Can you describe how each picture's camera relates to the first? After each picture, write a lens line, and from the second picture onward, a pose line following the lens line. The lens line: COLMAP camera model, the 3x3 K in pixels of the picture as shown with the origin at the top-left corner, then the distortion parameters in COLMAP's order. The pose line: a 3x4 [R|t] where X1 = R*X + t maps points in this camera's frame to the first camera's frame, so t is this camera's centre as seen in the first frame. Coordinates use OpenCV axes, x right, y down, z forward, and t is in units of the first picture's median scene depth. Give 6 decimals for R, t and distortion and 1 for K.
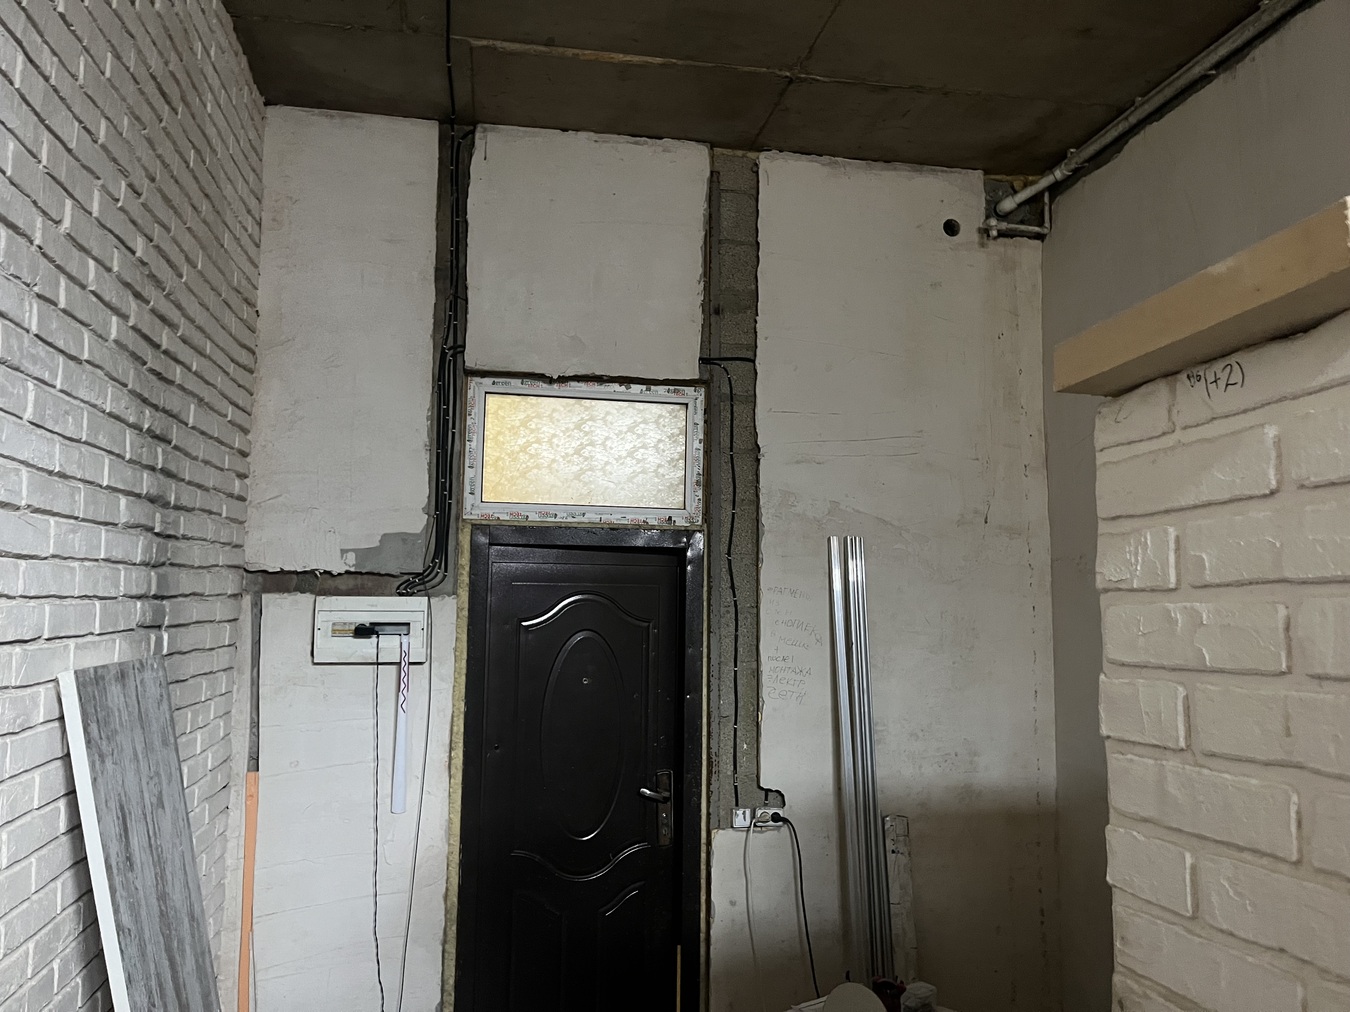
lens RADIAL K [[1014.5, 0, 665.0], [0, 1014.5, 508.4], [0, 0, 1]] dist [0.070856, -0.101190]
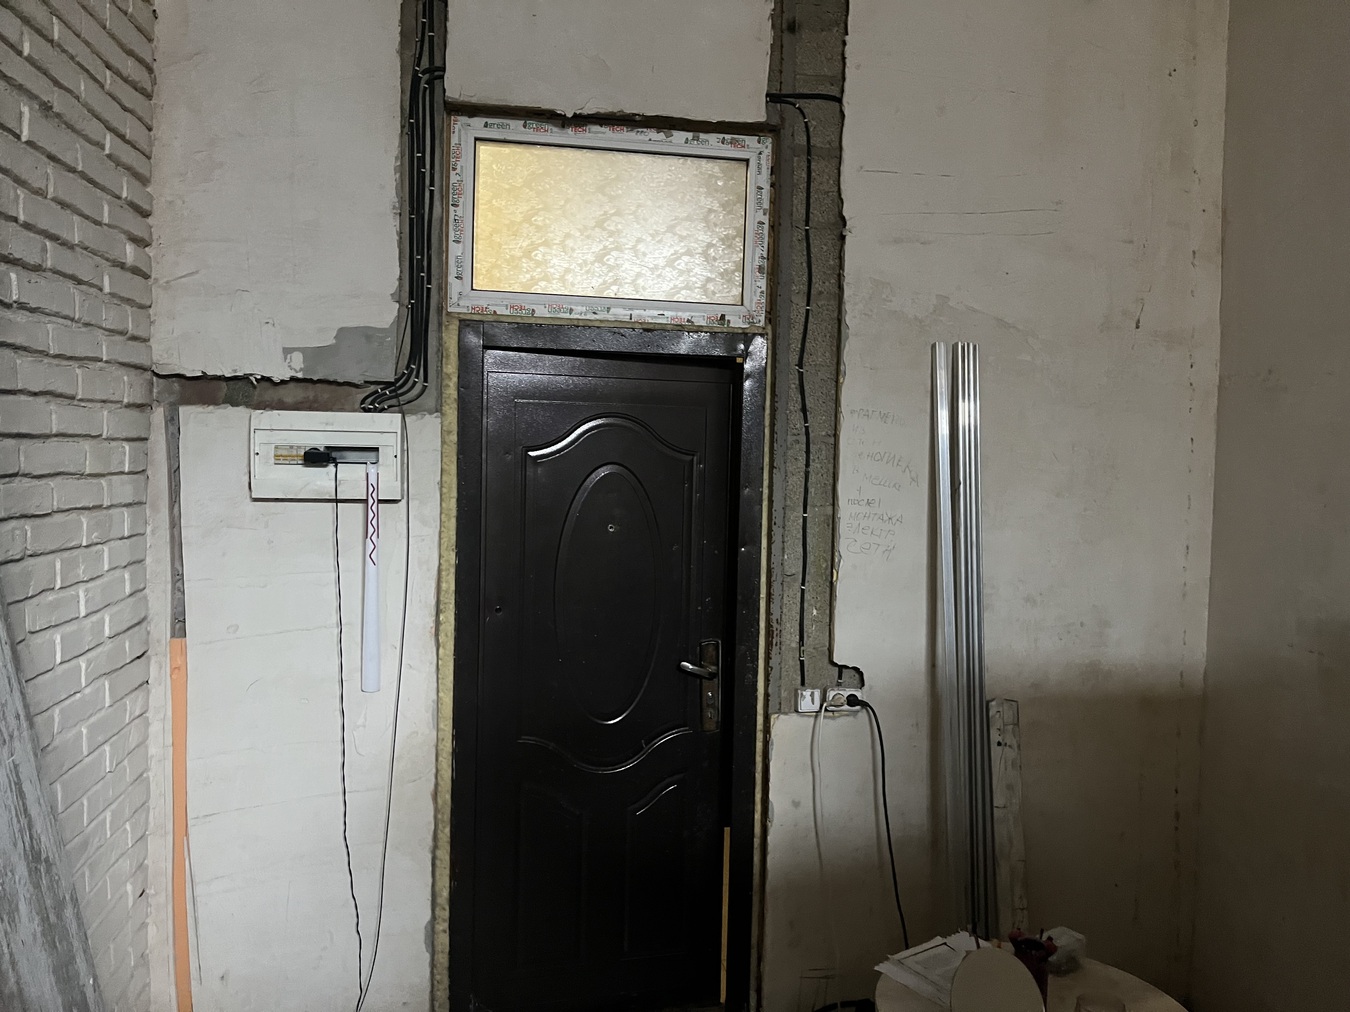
lens RADIAL K [[1014.5, 0, 665.0], [0, 1014.5, 508.4], [0, 0, 1]] dist [0.070856, -0.101190]
pose [[0.999773, 0.010903, -0.018316, -0.023432], [-0.008184, 0.989770, 0.142439, 0.044804], [0.019682, -0.142257, 0.989634, 0.238916]]
